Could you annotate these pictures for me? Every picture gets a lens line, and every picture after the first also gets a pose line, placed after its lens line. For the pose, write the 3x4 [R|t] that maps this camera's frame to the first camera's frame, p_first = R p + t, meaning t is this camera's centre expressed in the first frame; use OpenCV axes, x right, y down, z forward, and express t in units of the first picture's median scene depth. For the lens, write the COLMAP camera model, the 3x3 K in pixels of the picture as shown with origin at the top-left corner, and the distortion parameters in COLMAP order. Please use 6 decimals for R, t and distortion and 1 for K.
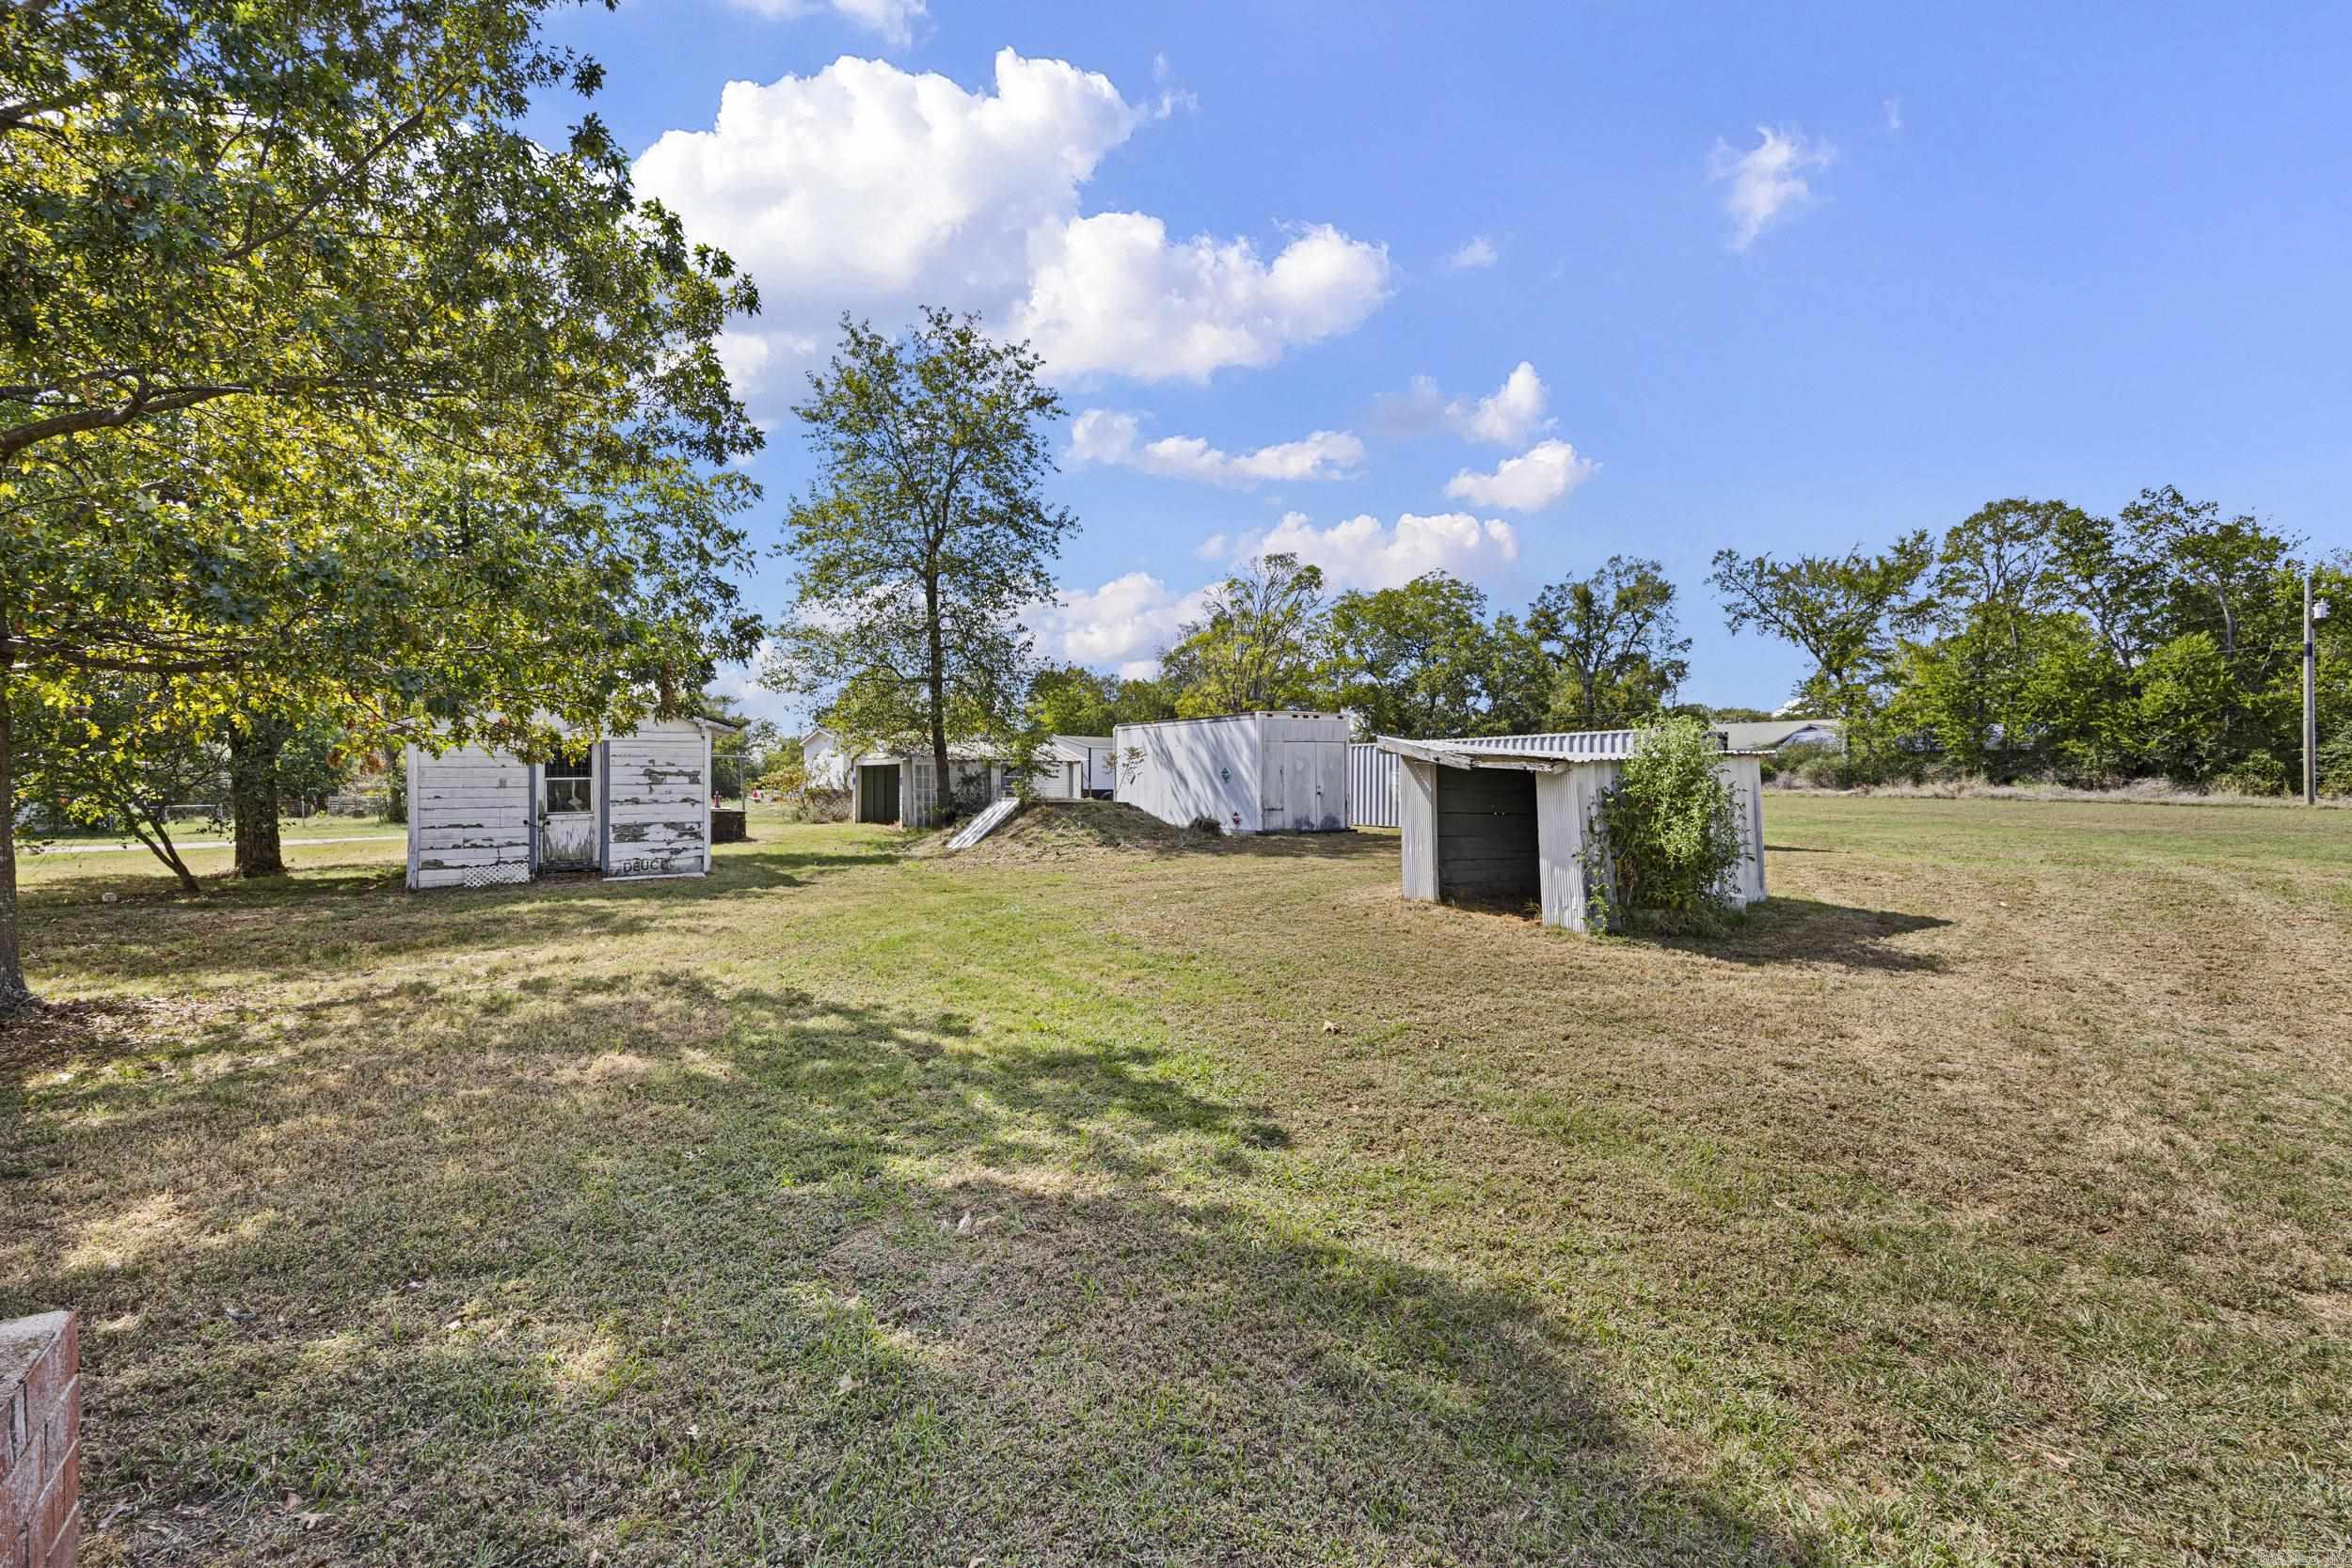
lens RADIAL K [[997.1, 0, 1168.8], [0, 997.1, 777.8], [0, 0, 1]] dist [0.004743, 0.000322]
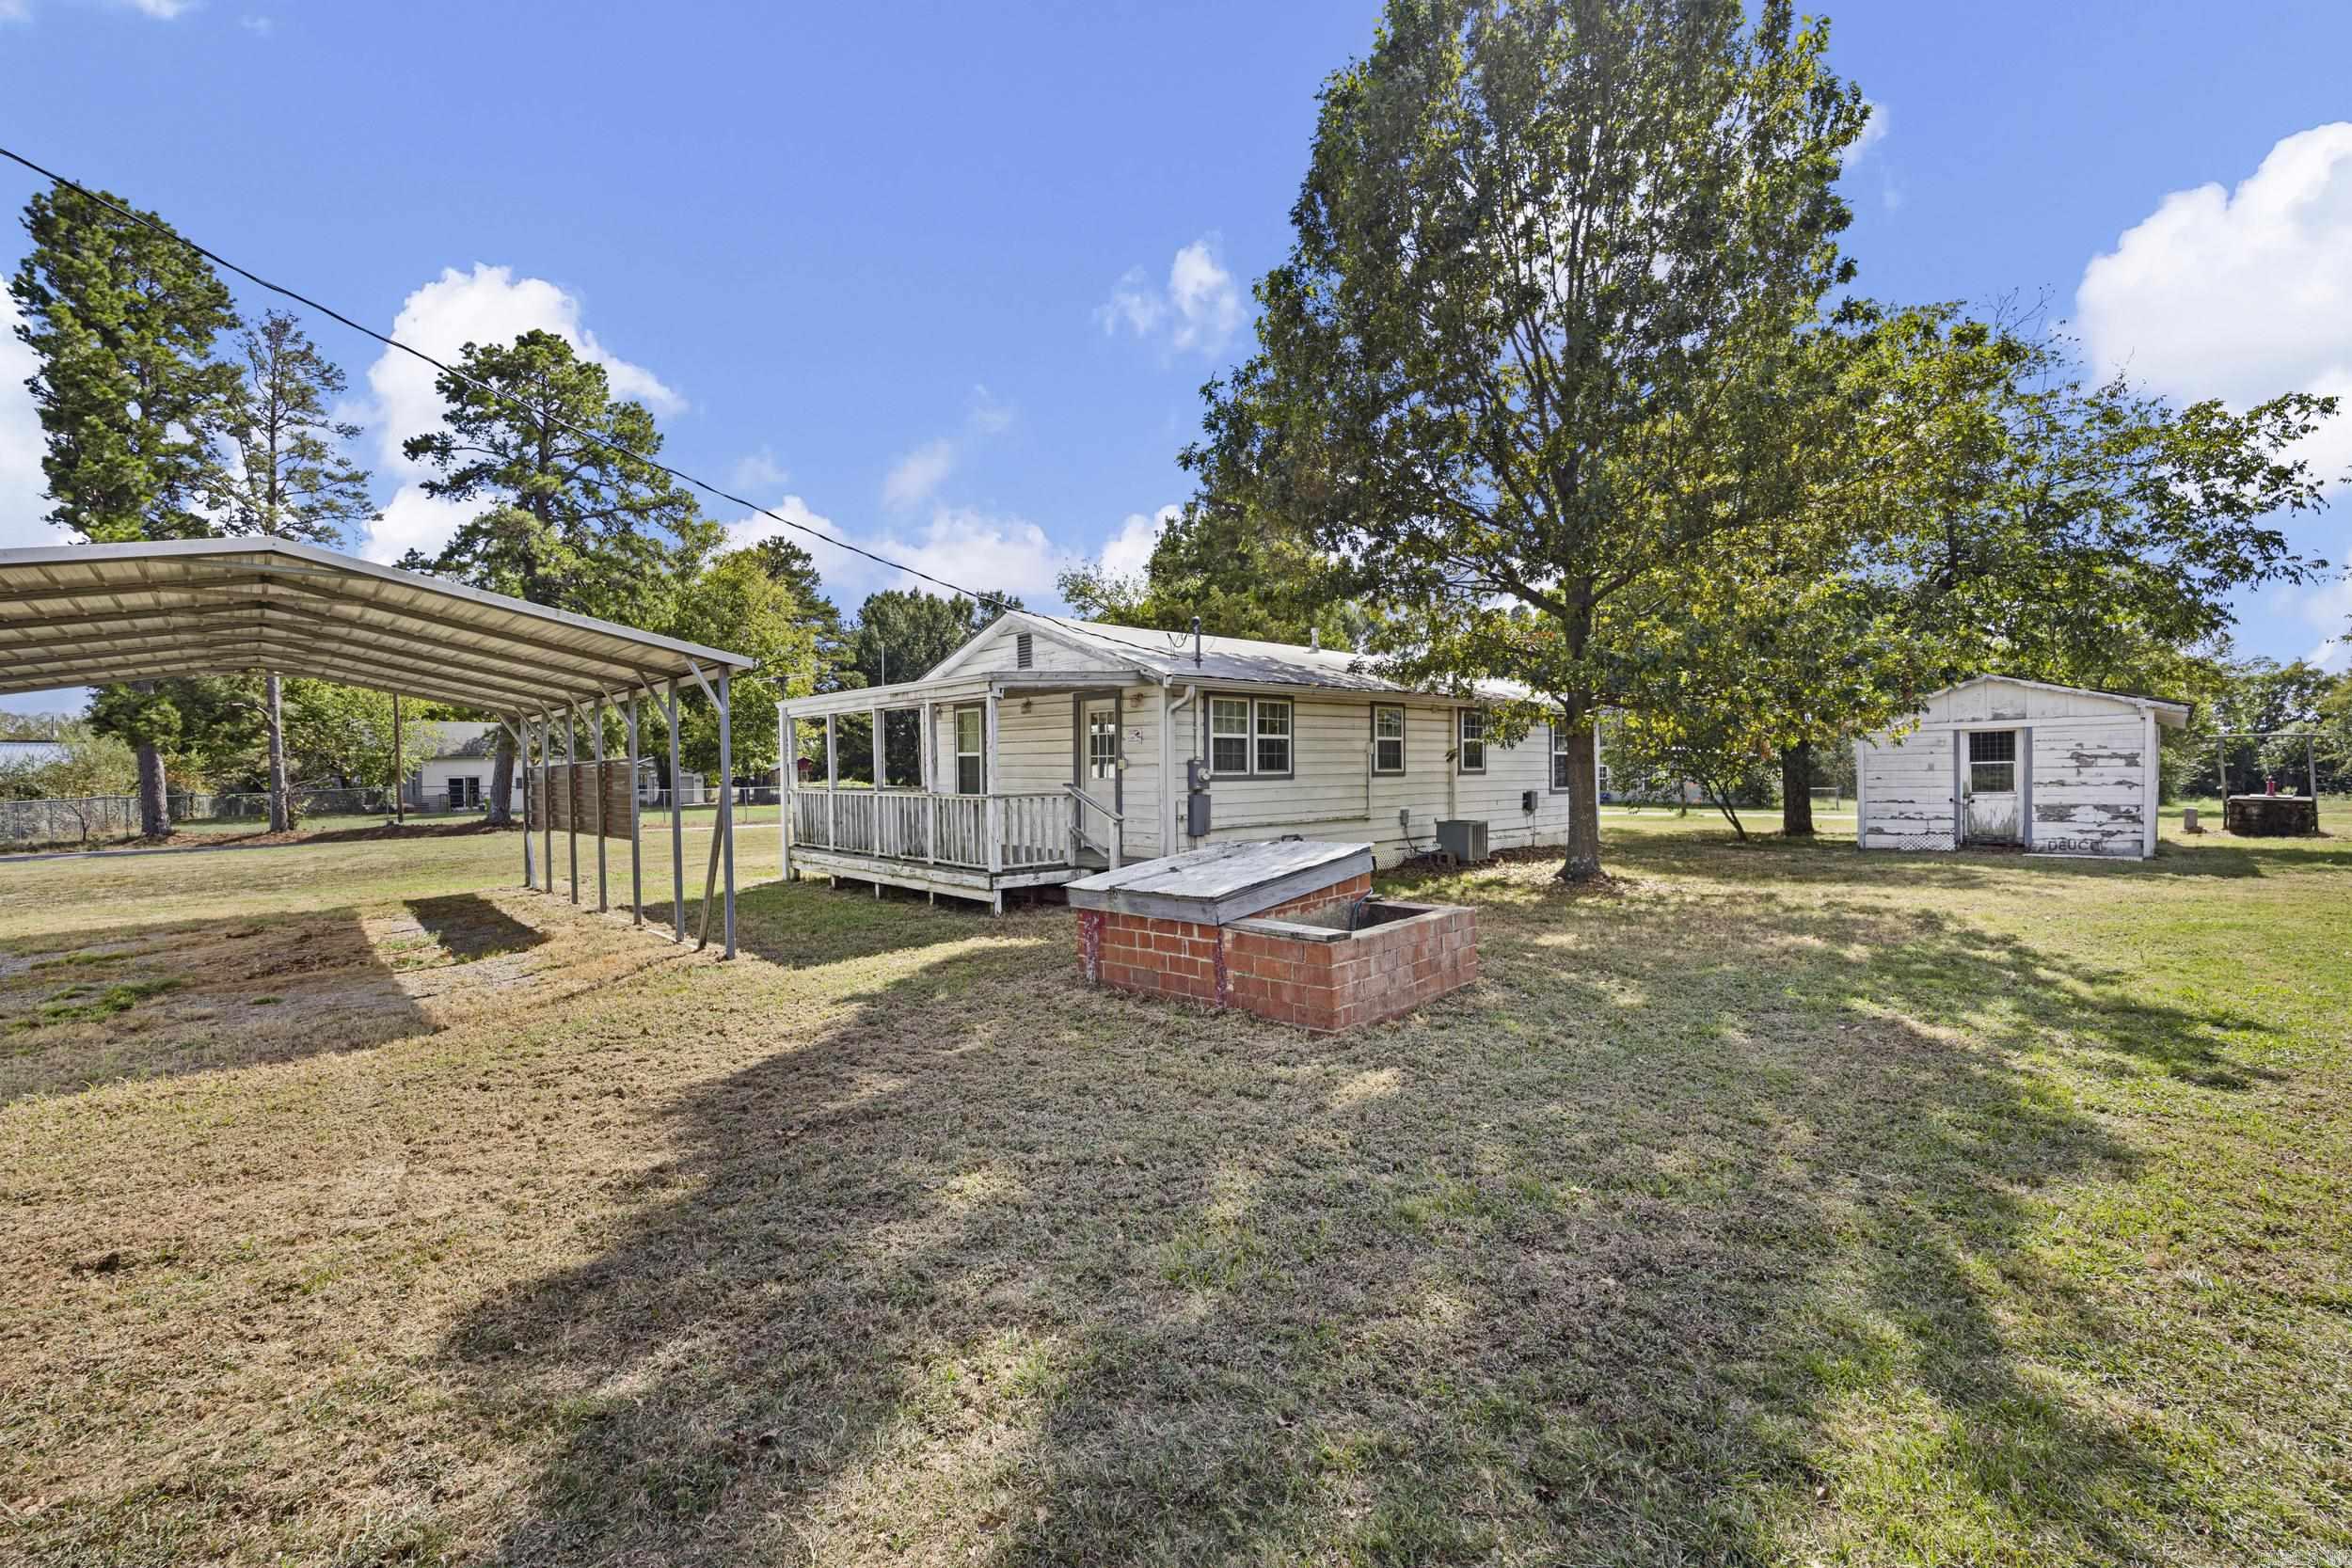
lens RADIAL K [[997.1, 0, 1172.0], [0, 997.1, 791.0], [0, 0, 1]] dist [0.004743, 0.000322]
pose [[0.174312, 0.013693, -0.984595, 0.338696], [0.009544, 0.999833, 0.015594, 0.006232], [0.984644, -0.012115, 0.174152, -0.104710]]
